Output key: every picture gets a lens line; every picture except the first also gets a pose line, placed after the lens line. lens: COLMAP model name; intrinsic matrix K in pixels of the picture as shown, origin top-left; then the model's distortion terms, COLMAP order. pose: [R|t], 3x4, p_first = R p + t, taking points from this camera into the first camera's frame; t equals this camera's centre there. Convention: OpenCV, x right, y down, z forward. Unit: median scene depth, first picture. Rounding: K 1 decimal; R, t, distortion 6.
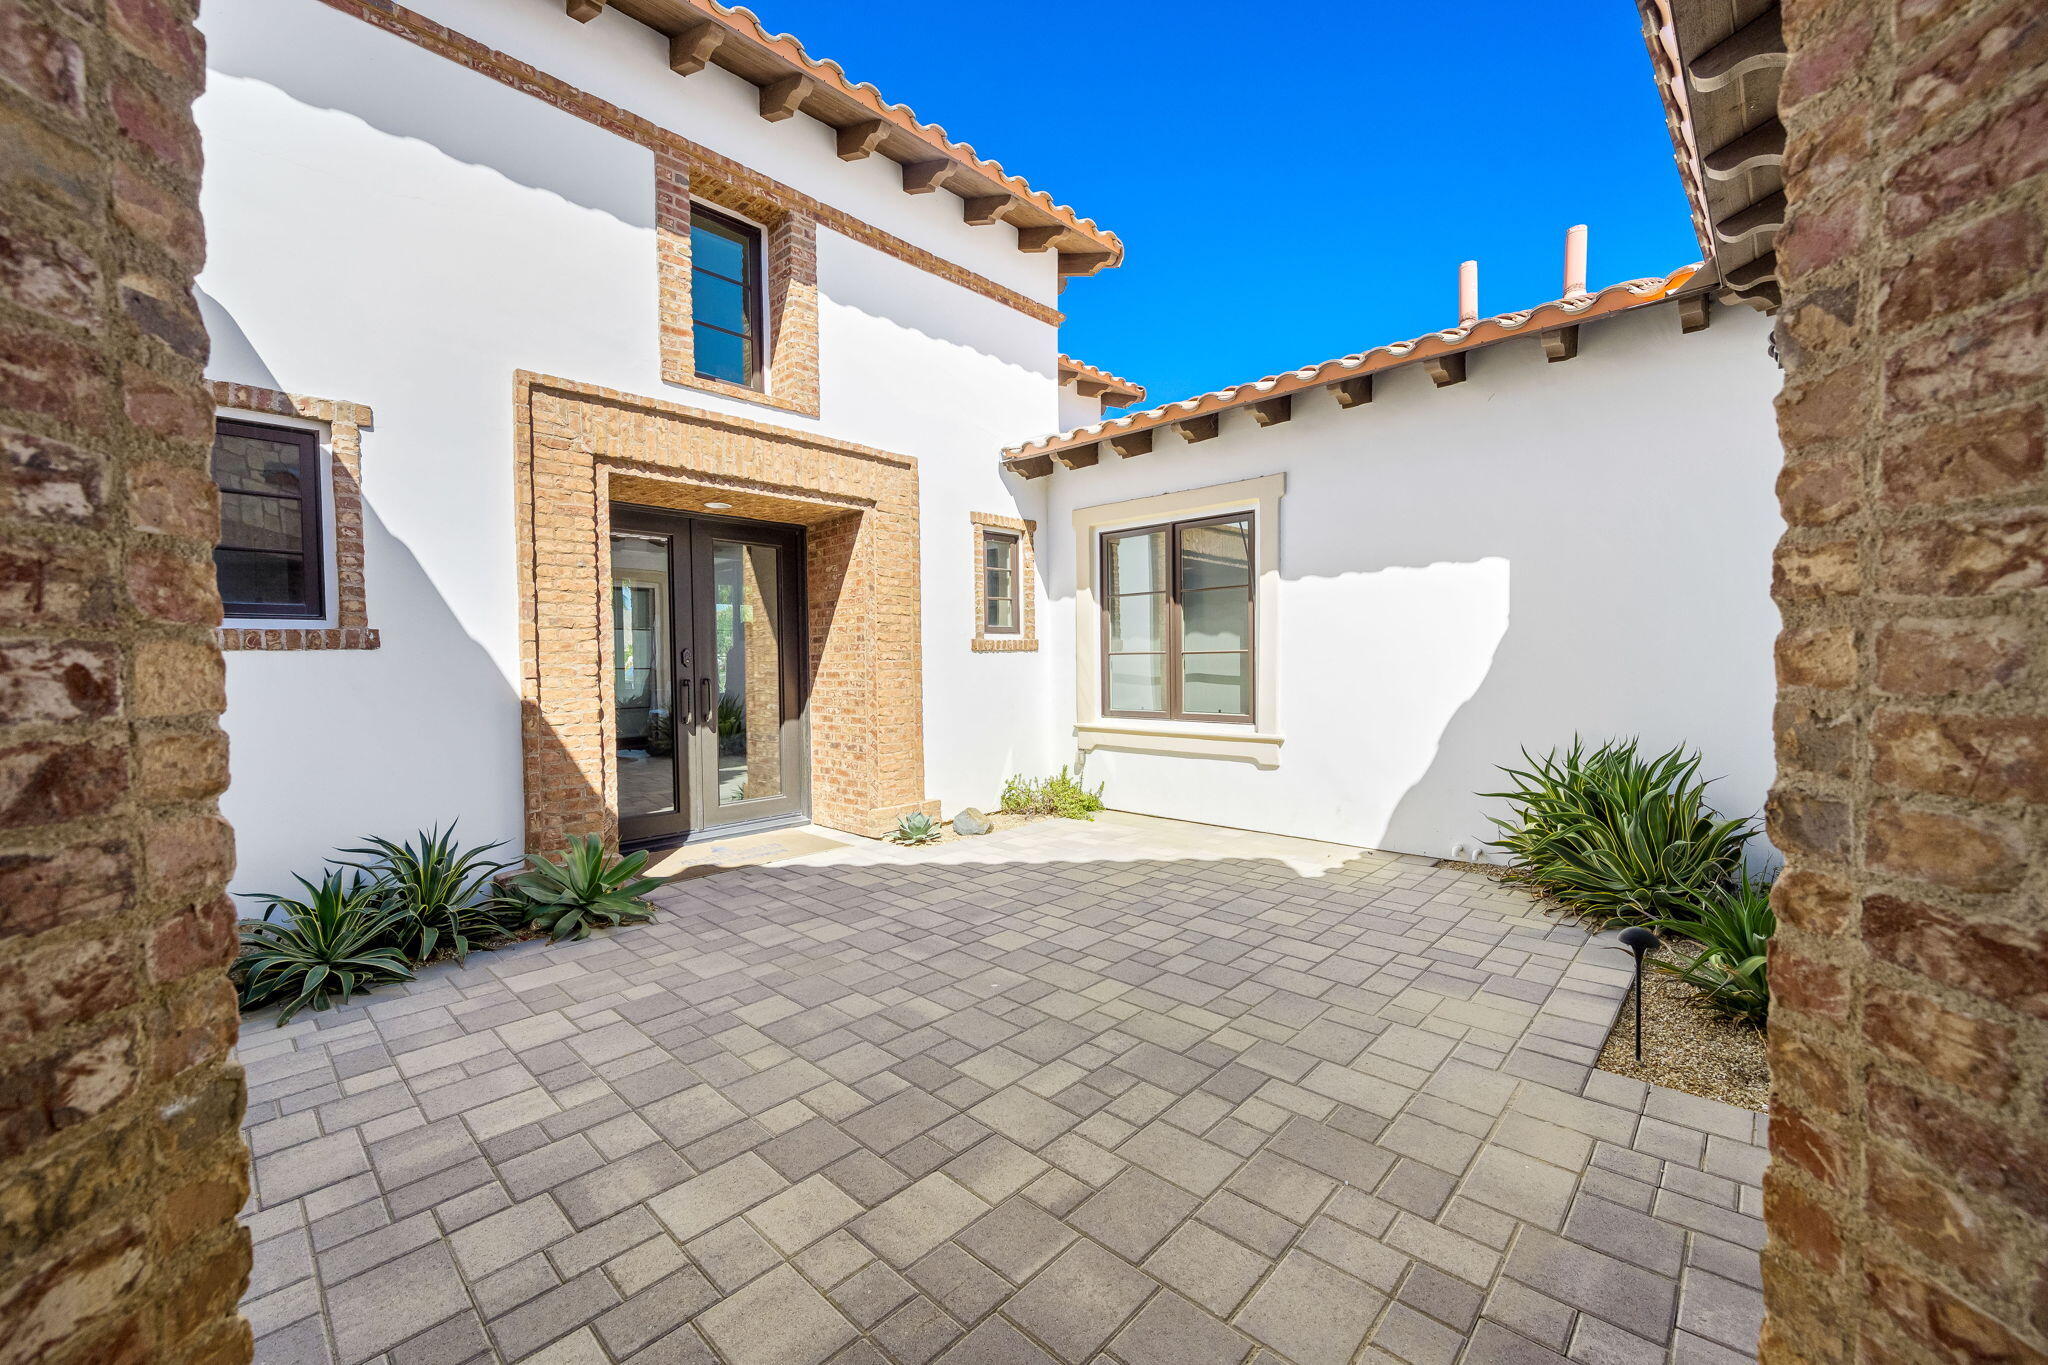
lens RADIAL K [[808.3, 0, 1028.7], [0, 808.3, 687.0], [0, 0, 1]] dist [0.000759, 0.000477]
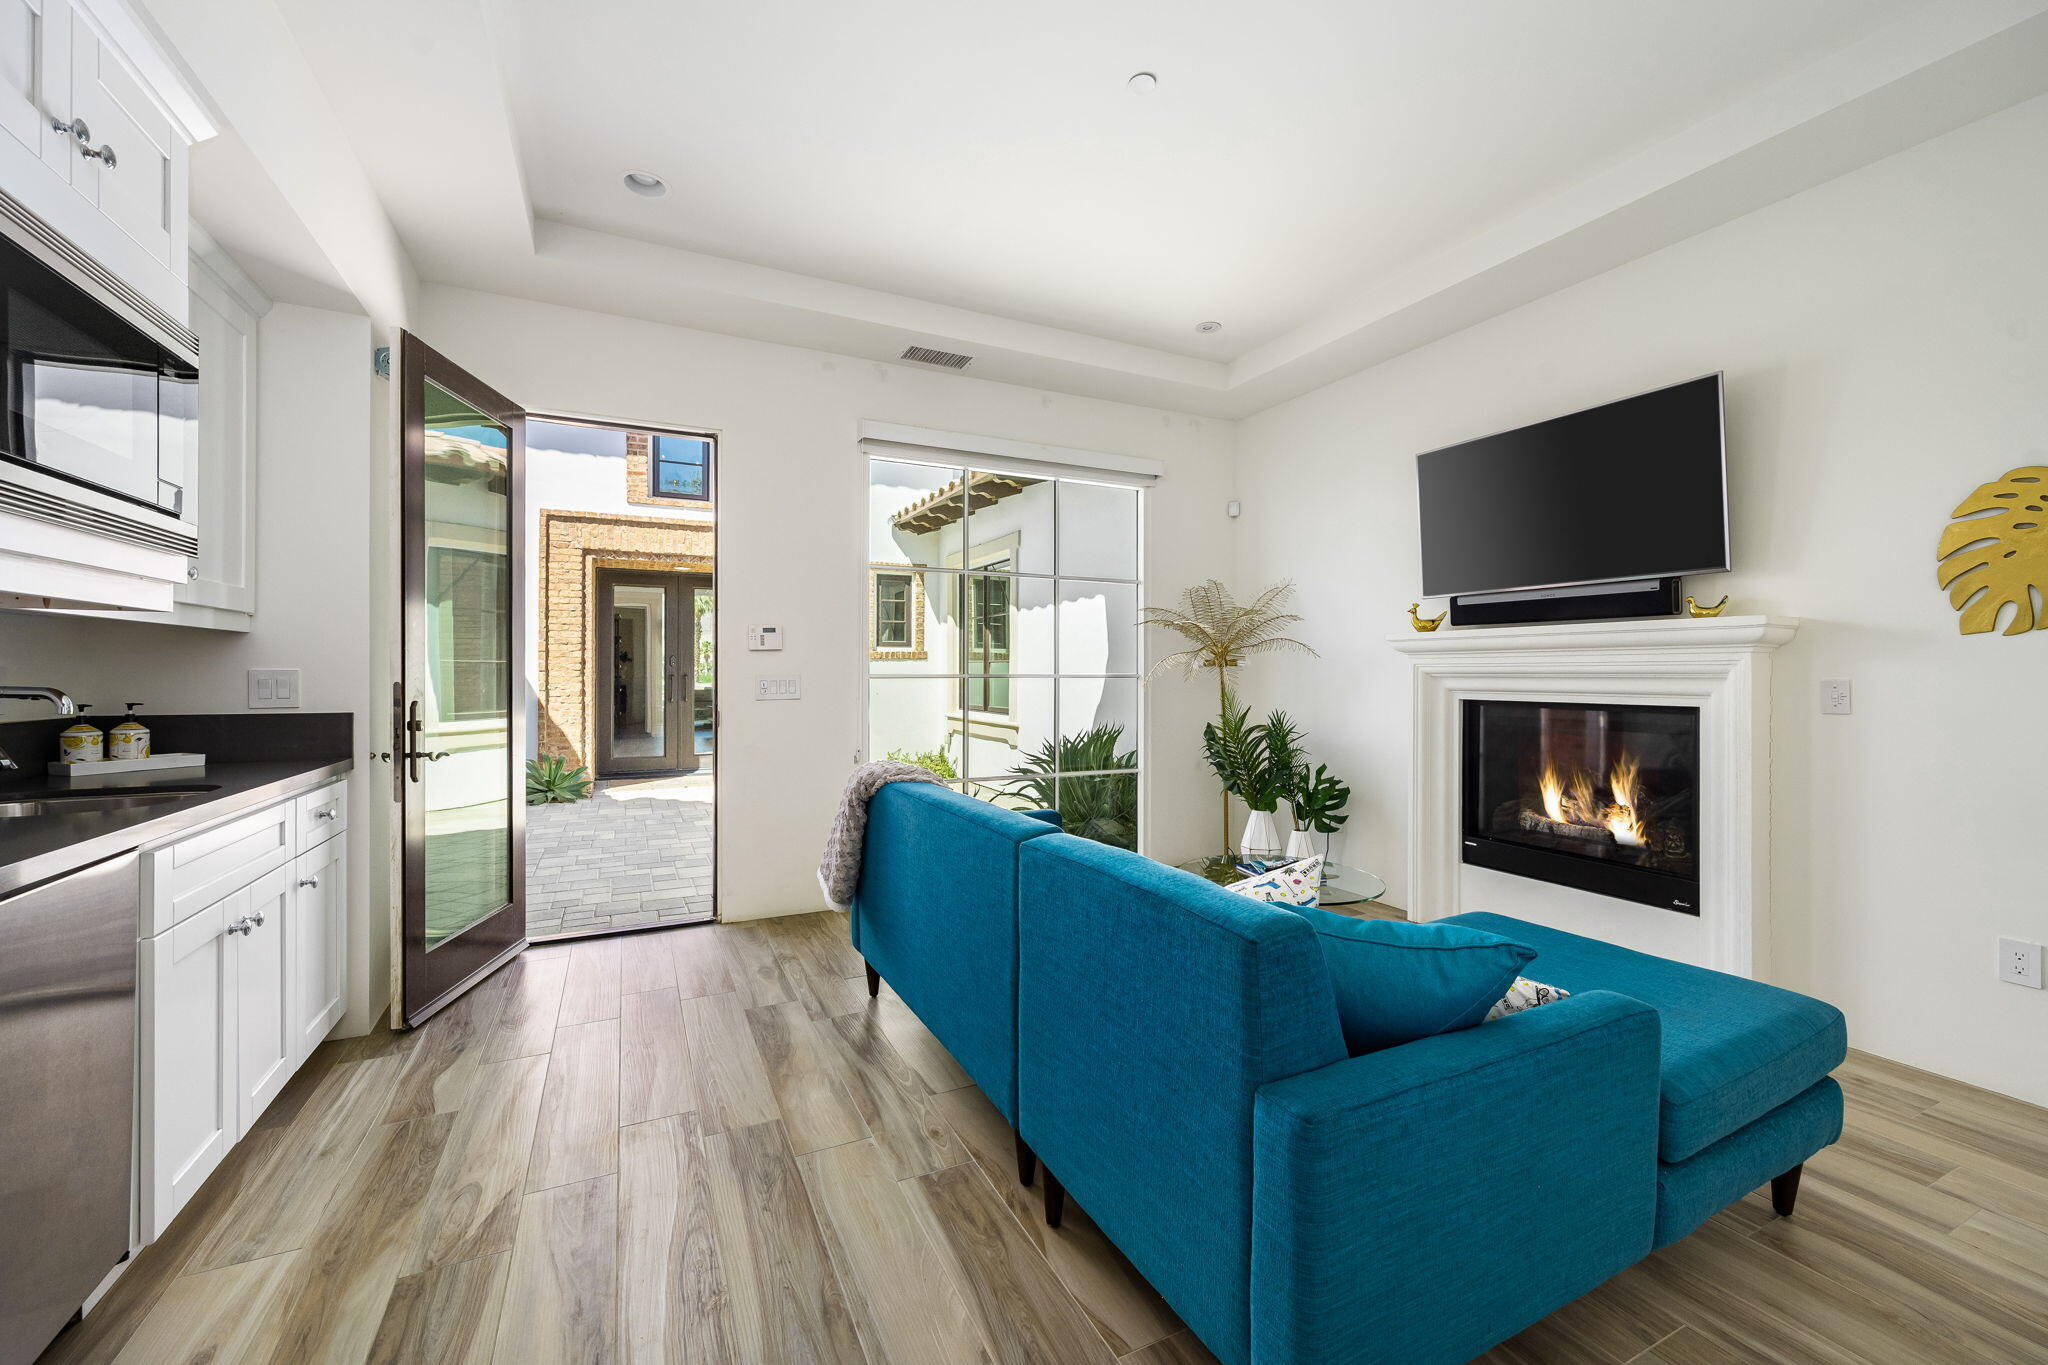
lens RADIAL K [[808.3, 0, 1012.6], [0, 808.3, 669.4], [0, 0, 1]] dist [0.000759, 0.000477]
pose [[0.926799, 0.012556, -0.375348, 1.076086], [-0.025511, 0.999237, -0.029566, 0.012793], [0.374691, 0.036977, 0.926412, -0.325688]]
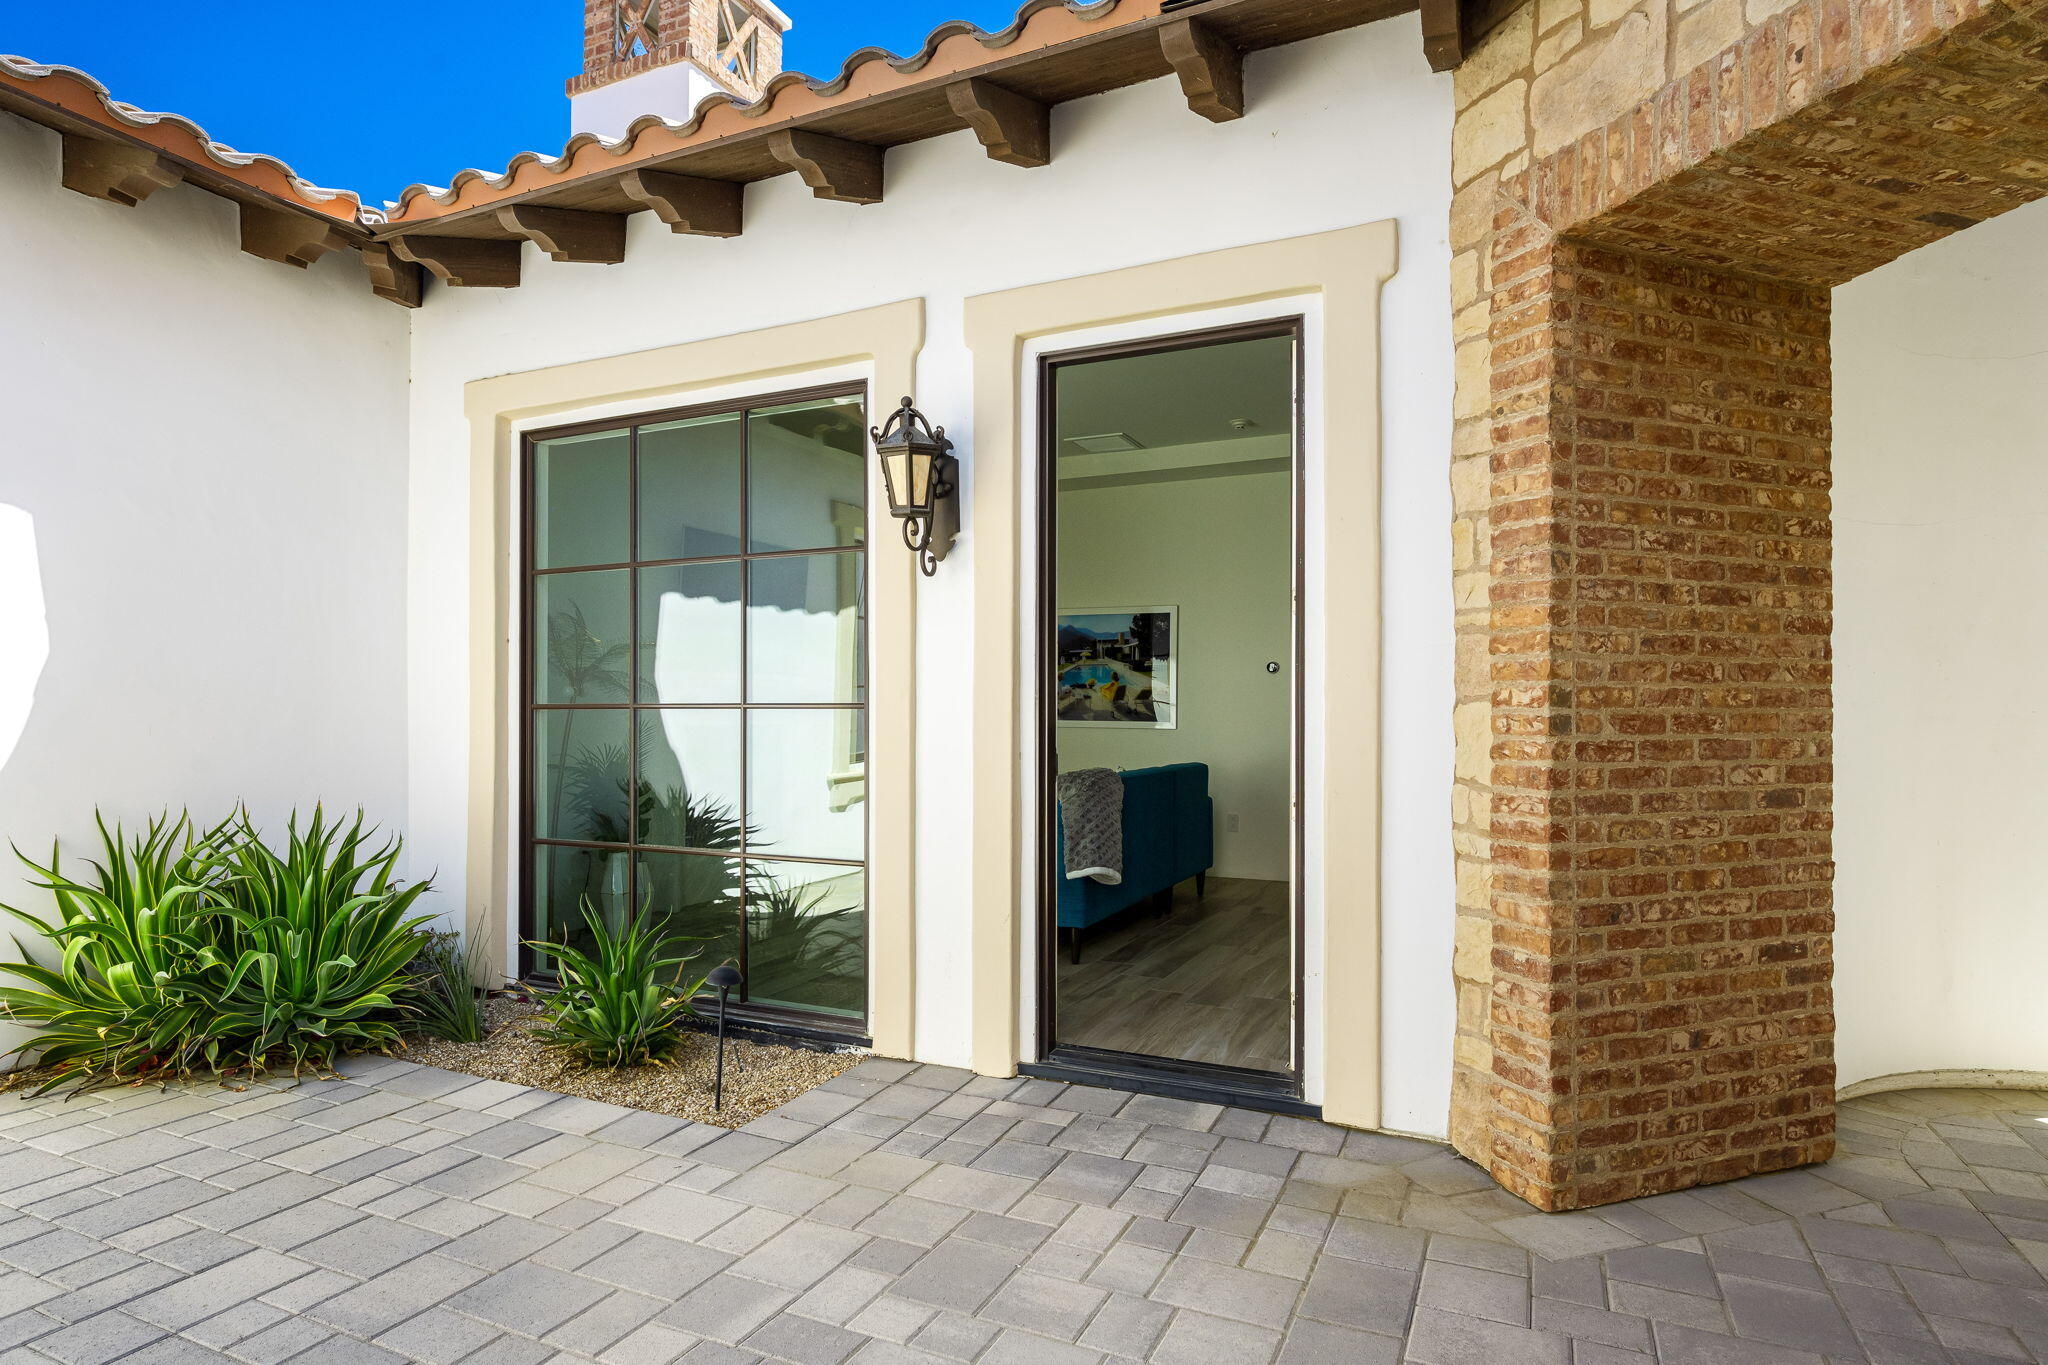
lens RADIAL K [[1119.3, 0, 1020.3], [0, 1119.3, 688.5], [0, 0, 1]] dist [-0.020481, -0.000272]
pose [[-0.287981, 0.020672, 0.957413, -0.386814], [0.041303, 0.999105, -0.009148, -0.001900], [-0.956745, 0.036909, -0.288577, 0.656229]]
